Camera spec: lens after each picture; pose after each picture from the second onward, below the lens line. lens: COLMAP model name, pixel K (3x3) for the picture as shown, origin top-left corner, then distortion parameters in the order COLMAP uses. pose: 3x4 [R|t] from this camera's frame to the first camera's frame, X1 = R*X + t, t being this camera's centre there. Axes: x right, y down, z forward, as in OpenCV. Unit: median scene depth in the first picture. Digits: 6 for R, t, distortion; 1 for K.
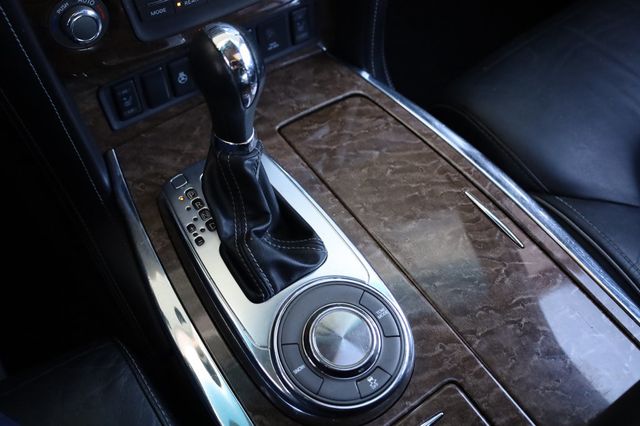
lens RADIAL K [[709.1, 0, 320.0], [0, 709.1, 213.0], [0, 0, 1]] dist [0.015715, 0.012796]
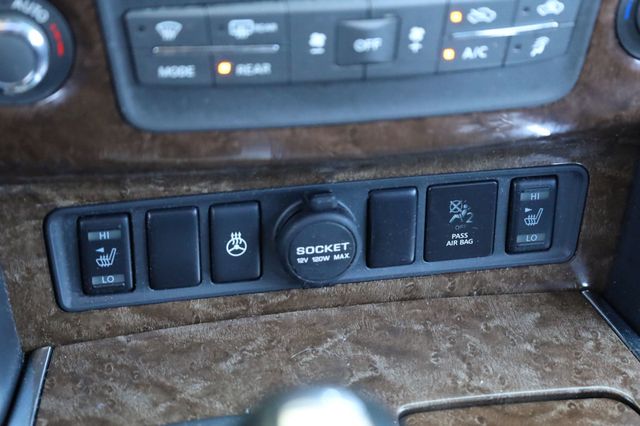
lens RADIAL K [[1276.0, 0, 320.0], [0, 1276.0, 213.0], [0, 0, 1]] dist [-0.027034, -0.123174]
pose [[0.909109, 0.237943, -0.341913, 0.134472], [-0.332727, 0.908631, -0.252353, -0.016284], [0.250628, 0.343180, 0.905215, 0.245144]]
